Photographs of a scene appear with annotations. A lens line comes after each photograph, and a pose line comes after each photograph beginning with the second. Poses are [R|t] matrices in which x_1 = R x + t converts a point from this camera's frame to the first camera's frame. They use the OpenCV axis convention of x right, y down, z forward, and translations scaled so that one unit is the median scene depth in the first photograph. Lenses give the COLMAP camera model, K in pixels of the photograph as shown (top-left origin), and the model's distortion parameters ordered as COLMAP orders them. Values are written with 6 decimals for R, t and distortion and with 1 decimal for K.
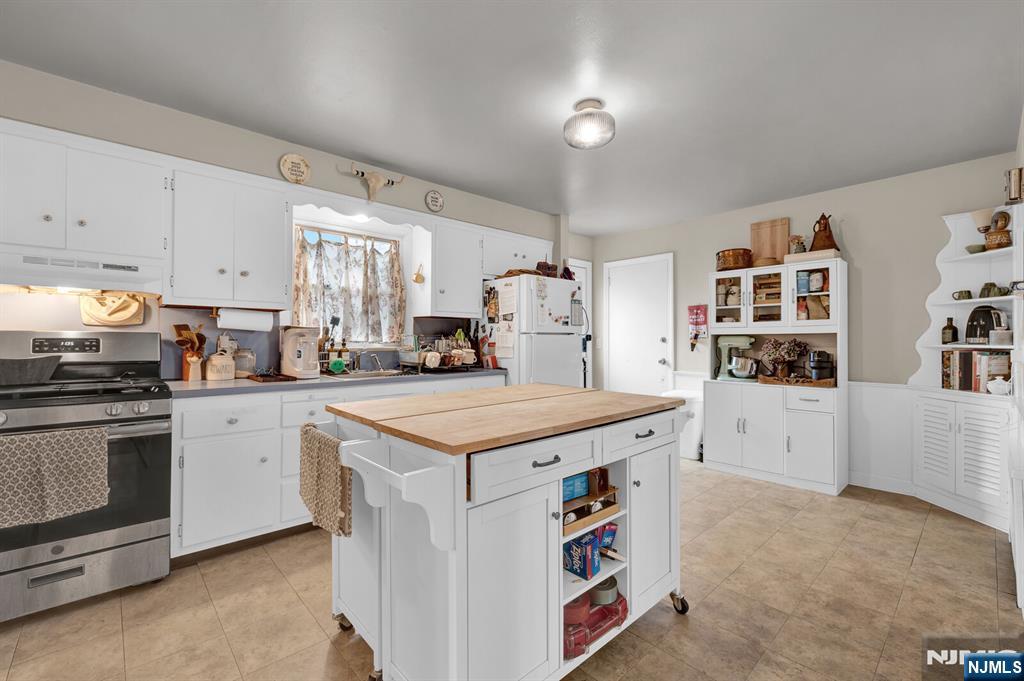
lens RADIAL K [[435.0, 0, 512.0], [0, 435.0, 340.5], [0, 0, 1]] dist [0.001880, 0.000304]
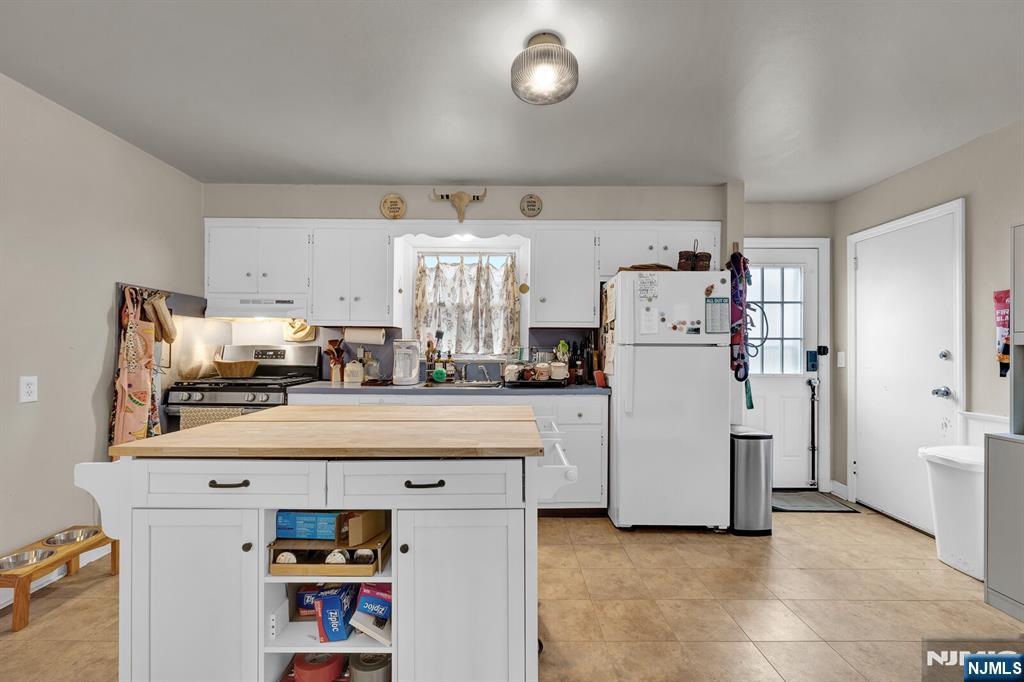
lens RADIAL K [[439.7, 0, 511.5], [0, 439.7, 350.6], [0, 0, 1]] dist [0.000445, 0.000282]
pose [[0.741094, 0.002980, -0.671395, 0.433911], [-0.006331, 0.999977, -0.002550, -0.002465], [0.671371, 0.006140, 0.741096, 0.267139]]
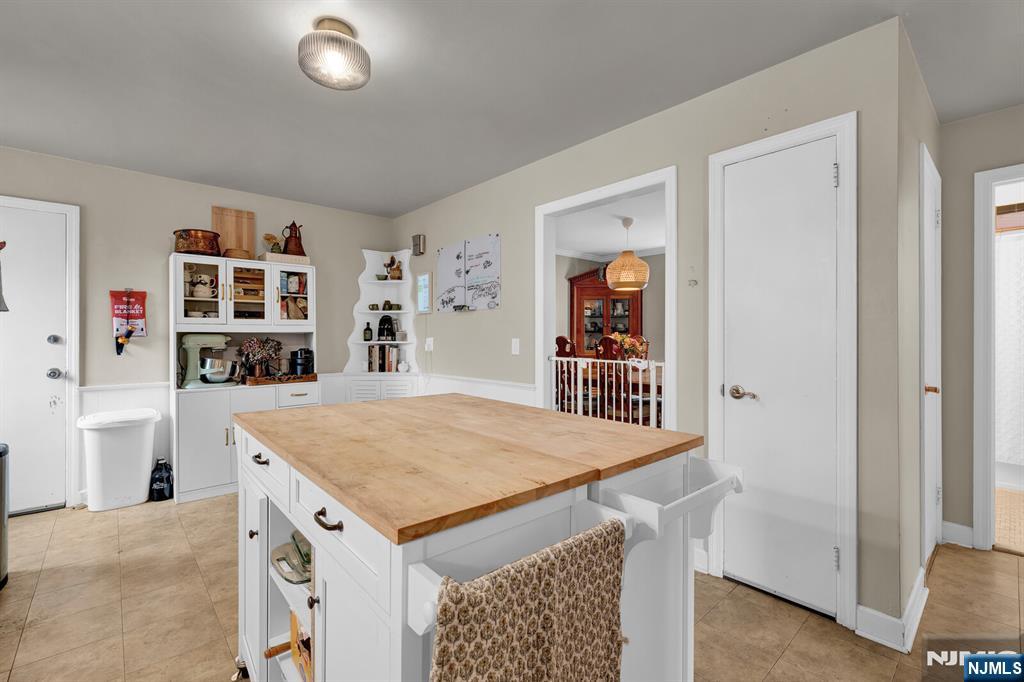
lens RADIAL K [[445.3, 0, 513.9], [0, 445.3, 338.3], [0, 0, 1]] dist [0.000137, 0.000045]
pose [[0.012277, -0.002588, 0.999921, -0.396837], [0.004605, 0.999986, 0.002531, -0.001839], [-0.999914, 0.004574, 0.012288, 0.454766]]
